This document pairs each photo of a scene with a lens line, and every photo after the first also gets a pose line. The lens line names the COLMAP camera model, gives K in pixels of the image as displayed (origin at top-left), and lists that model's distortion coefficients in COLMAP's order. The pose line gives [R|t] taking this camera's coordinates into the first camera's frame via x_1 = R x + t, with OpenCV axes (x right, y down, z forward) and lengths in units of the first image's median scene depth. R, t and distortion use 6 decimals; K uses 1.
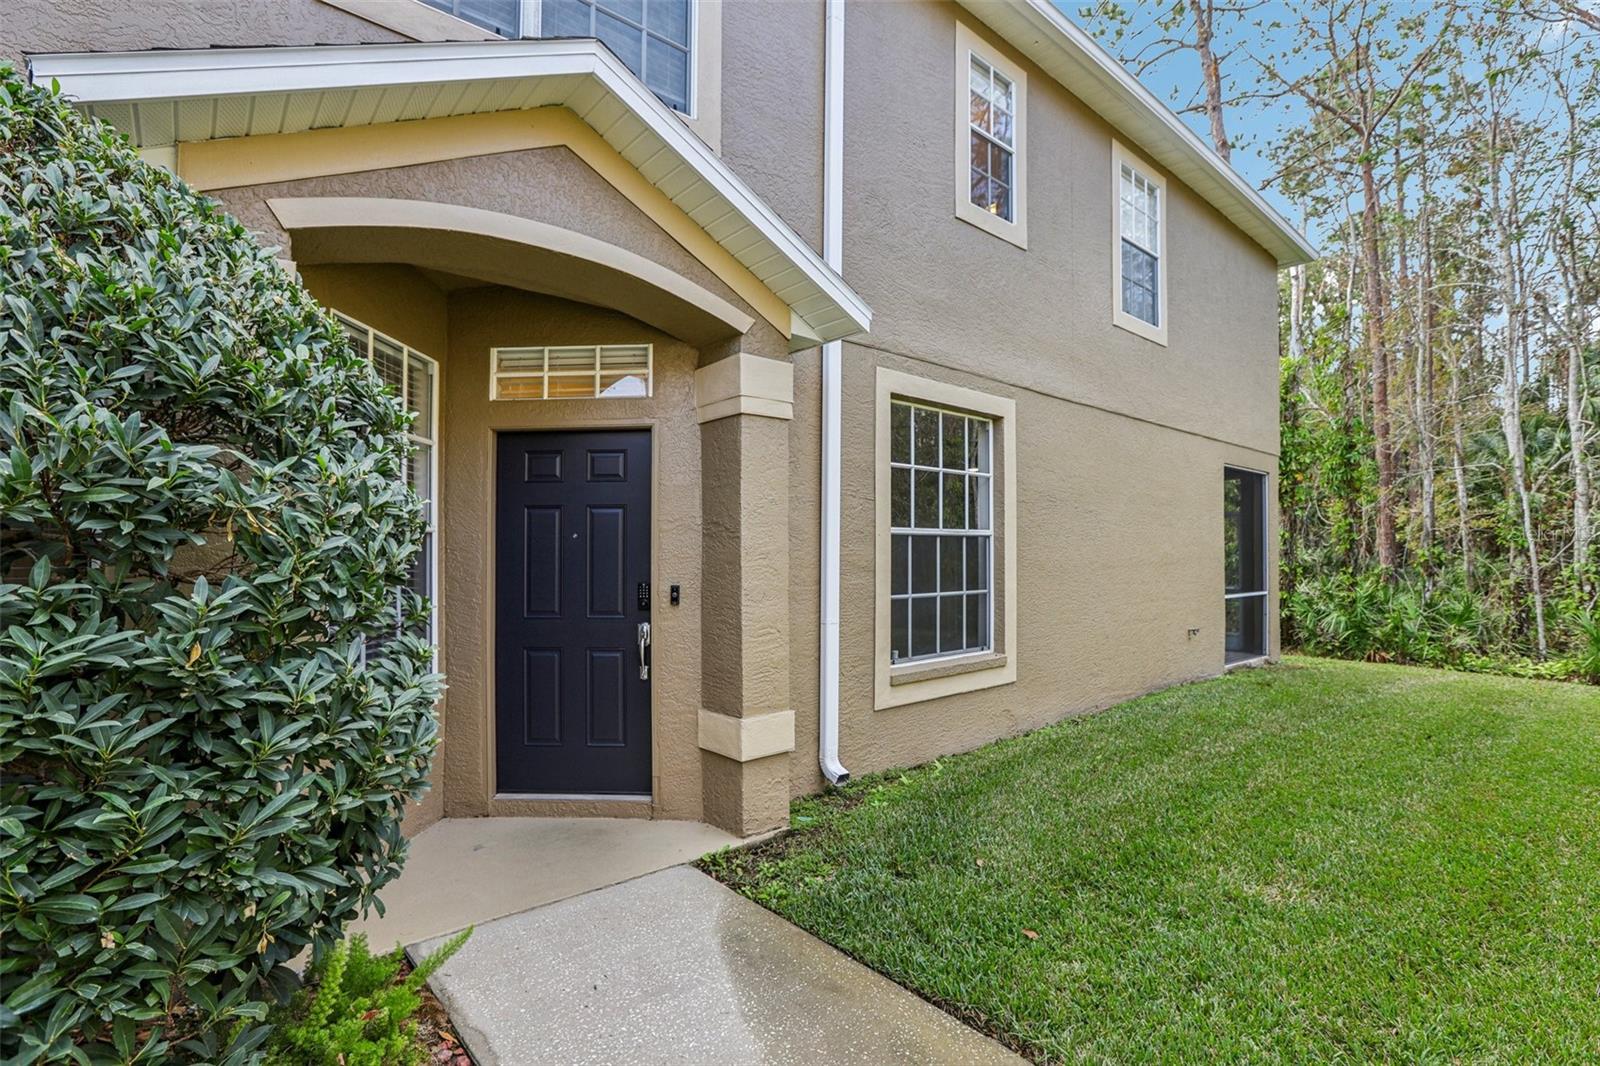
lens RADIAL K [[774.1, 0, 797.9], [0, 774.1, 553.8], [0, 0, 1]] dist [0.002907, 0.000678]
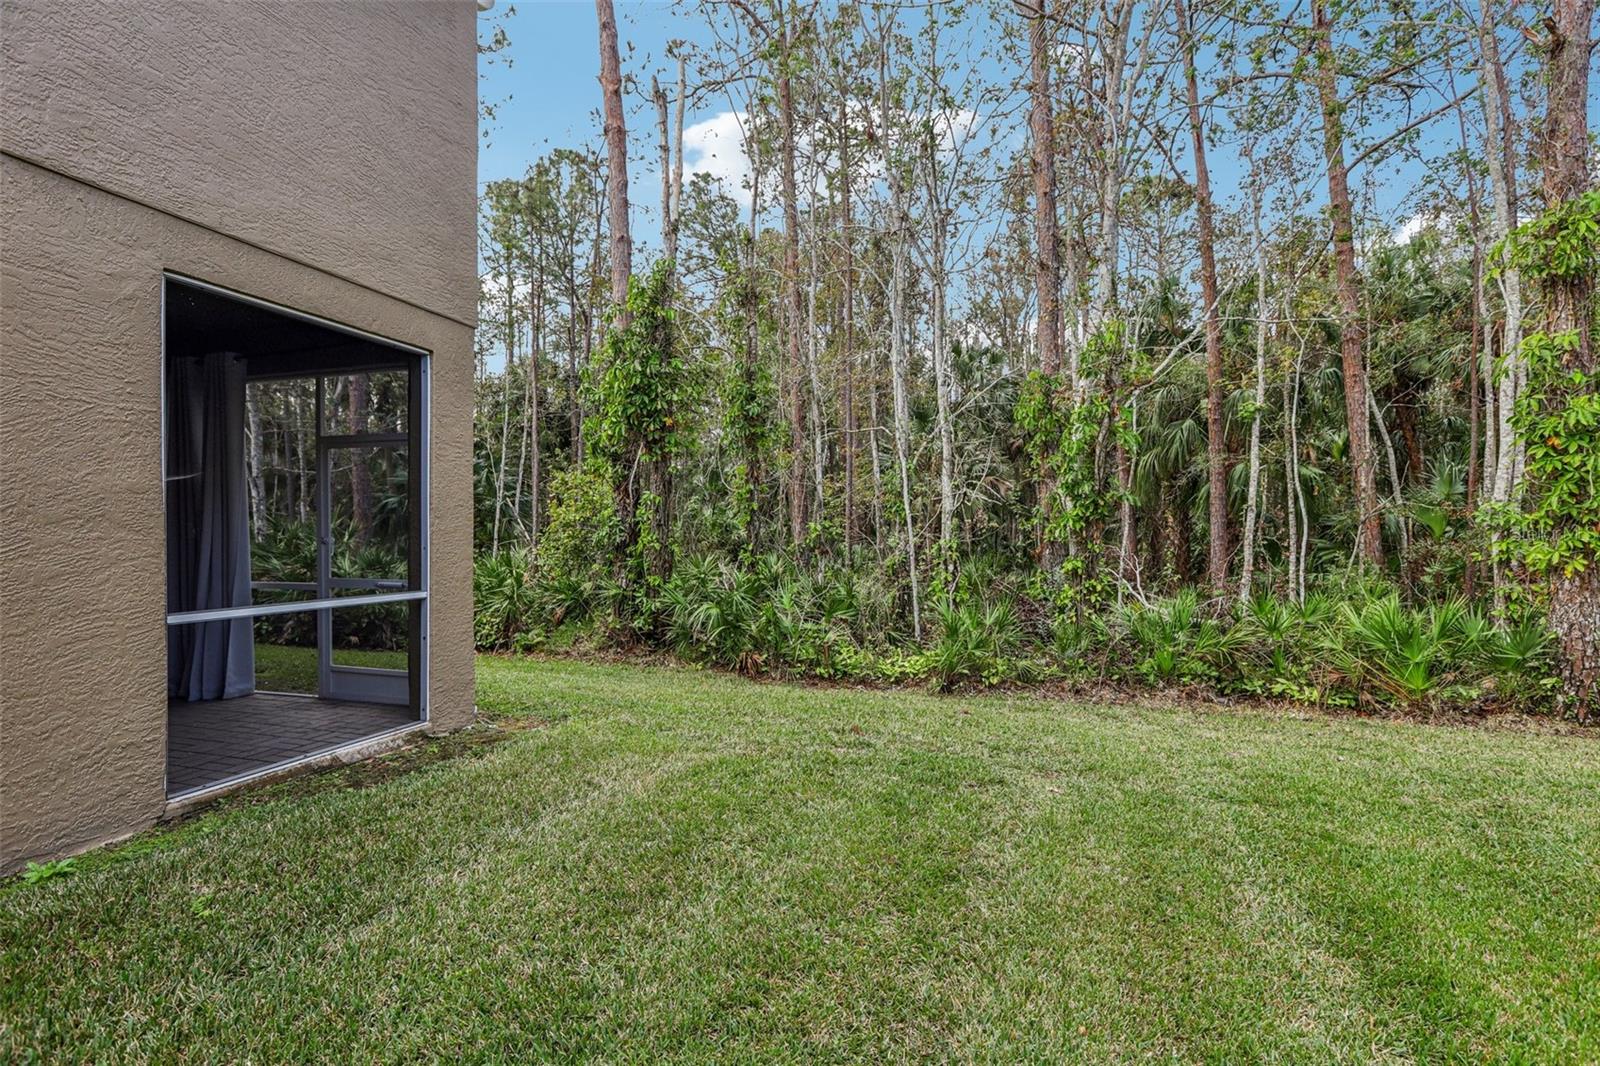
lens RADIAL K [[754.3, 0, 800.0], [0, 754.3, 533.0], [0, 0, 1]] dist [-0.059674, 0.025588]
pose [[0.855369, 0.008975, 0.517941, 0.561479], [-0.011018, 0.999939, 0.000869, 0.008033], [-0.517901, -0.006450, 0.855416, 0.472033]]
